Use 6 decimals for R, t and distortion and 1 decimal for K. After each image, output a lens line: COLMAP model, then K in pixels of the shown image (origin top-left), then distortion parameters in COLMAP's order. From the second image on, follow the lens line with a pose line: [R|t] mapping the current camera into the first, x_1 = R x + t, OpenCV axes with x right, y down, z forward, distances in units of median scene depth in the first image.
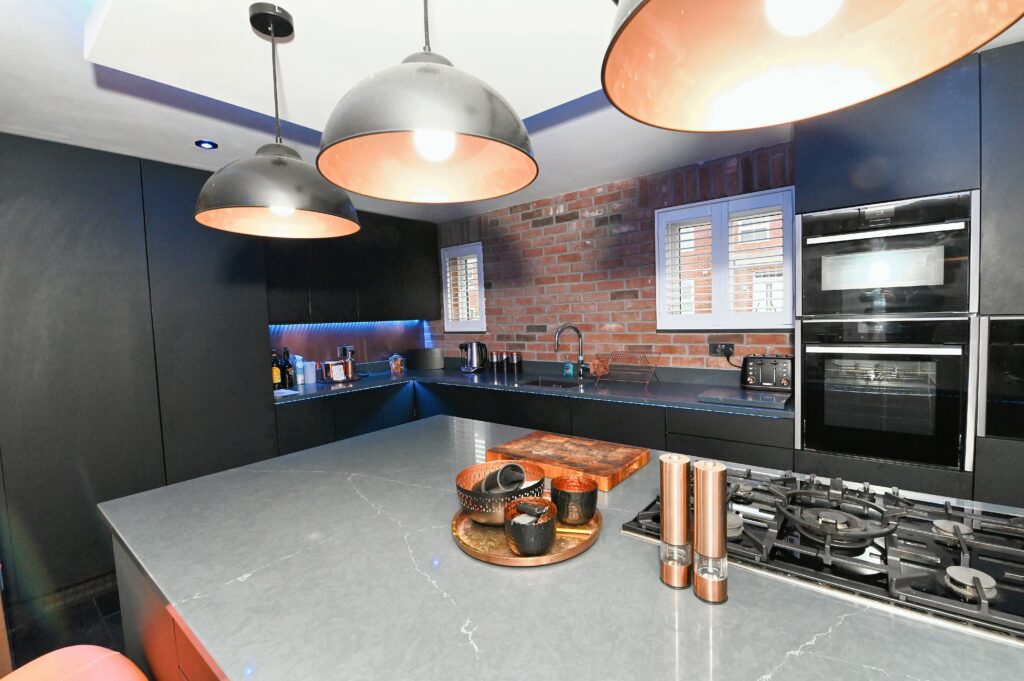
lens RADIAL K [[438.9, 0, 516.8], [0, 438.9, 343.1], [0, 0, 1]] dist [-0.012220, -0.005399]
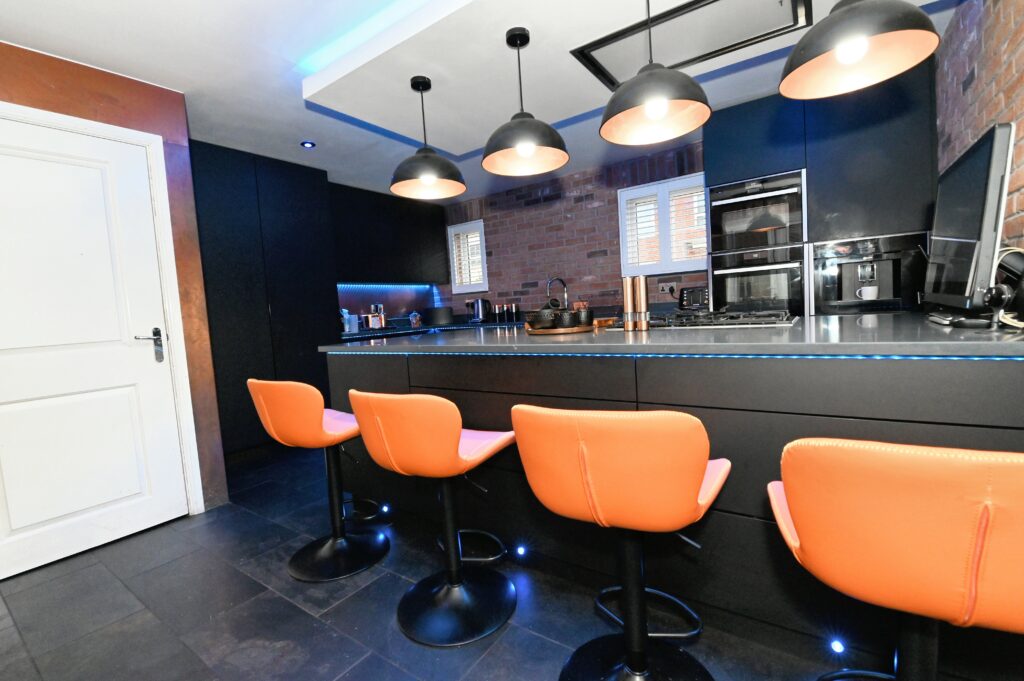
lens RADIAL K [[438.9, 0, 511.0], [0, 438.9, 338.3], [0, 0, 1]] dist [-0.012220, -0.005399]
pose [[0.997947, -0.031084, 0.056004, -0.093646], [0.030819, 0.999509, 0.005602, 0.122615], [-0.056150, -0.003865, 0.998415, -0.301648]]
